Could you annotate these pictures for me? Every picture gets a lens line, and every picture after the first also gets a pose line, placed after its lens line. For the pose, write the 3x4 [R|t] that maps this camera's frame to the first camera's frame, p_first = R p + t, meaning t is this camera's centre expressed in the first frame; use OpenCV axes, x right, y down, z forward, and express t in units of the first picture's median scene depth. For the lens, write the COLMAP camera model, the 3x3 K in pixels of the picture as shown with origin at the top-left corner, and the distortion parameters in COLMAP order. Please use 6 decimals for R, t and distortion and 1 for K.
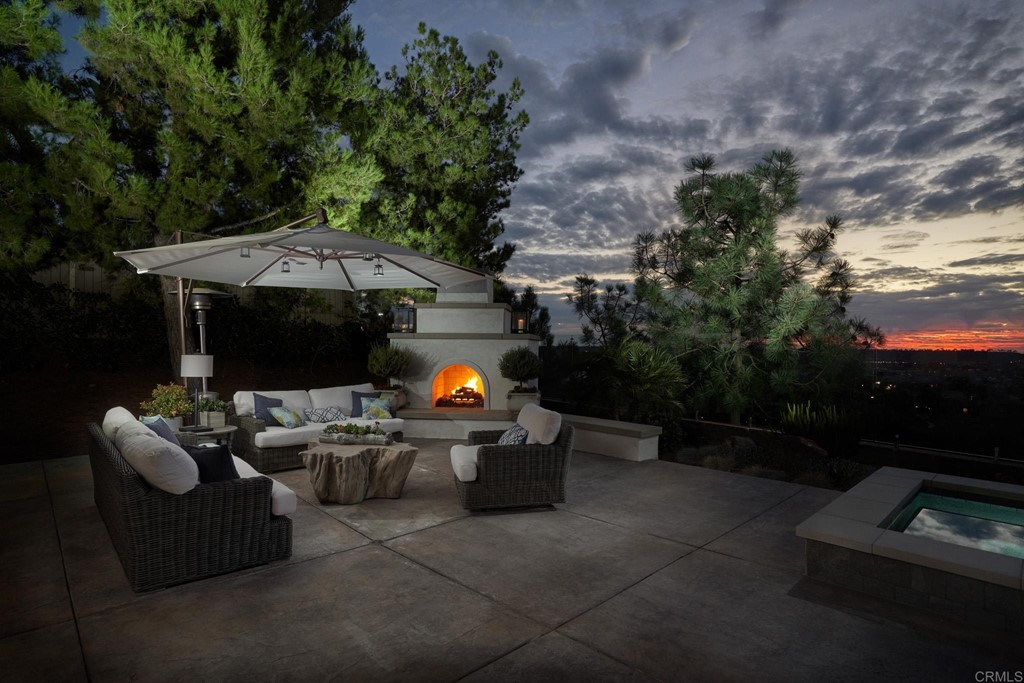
lens RADIAL K [[578.2, 0, 512.9], [0, 578.2, 339.1], [0, 0, 1]] dist [-0.008464, 0.003337]
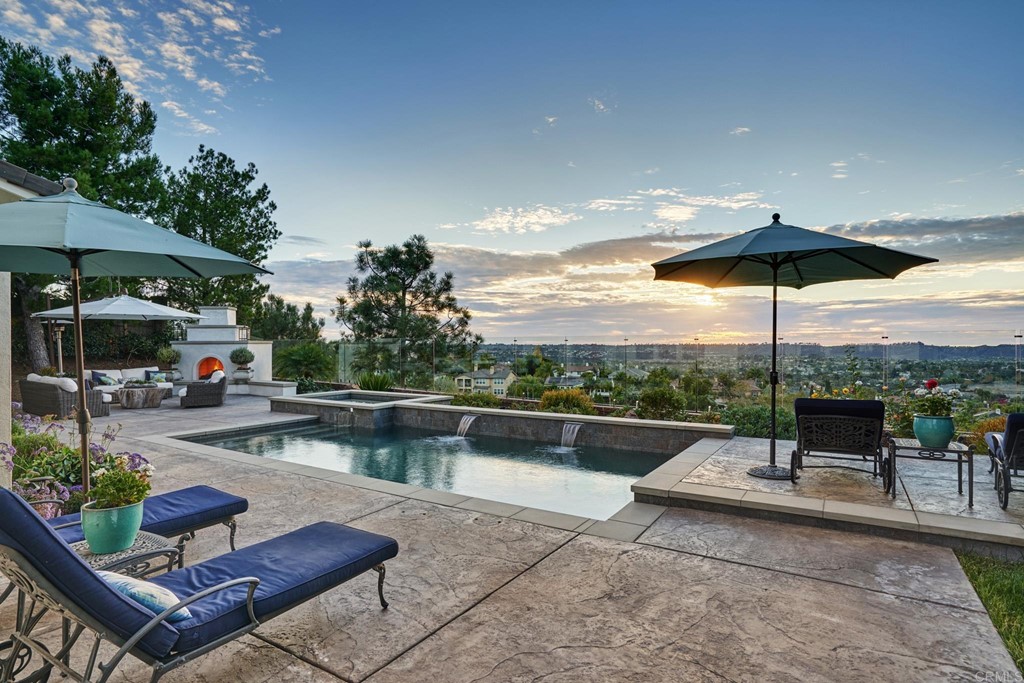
lens RADIAL K [[578.2, 0, 512.3], [0, 578.2, 345.3], [0, 0, 1]] dist [-0.008464, 0.003337]
pose [[0.973412, -0.013025, 0.228690, 0.303824], [0.010095, 0.999851, 0.013977, -0.007621], [-0.228838, -0.011296, 0.973399, -0.747744]]
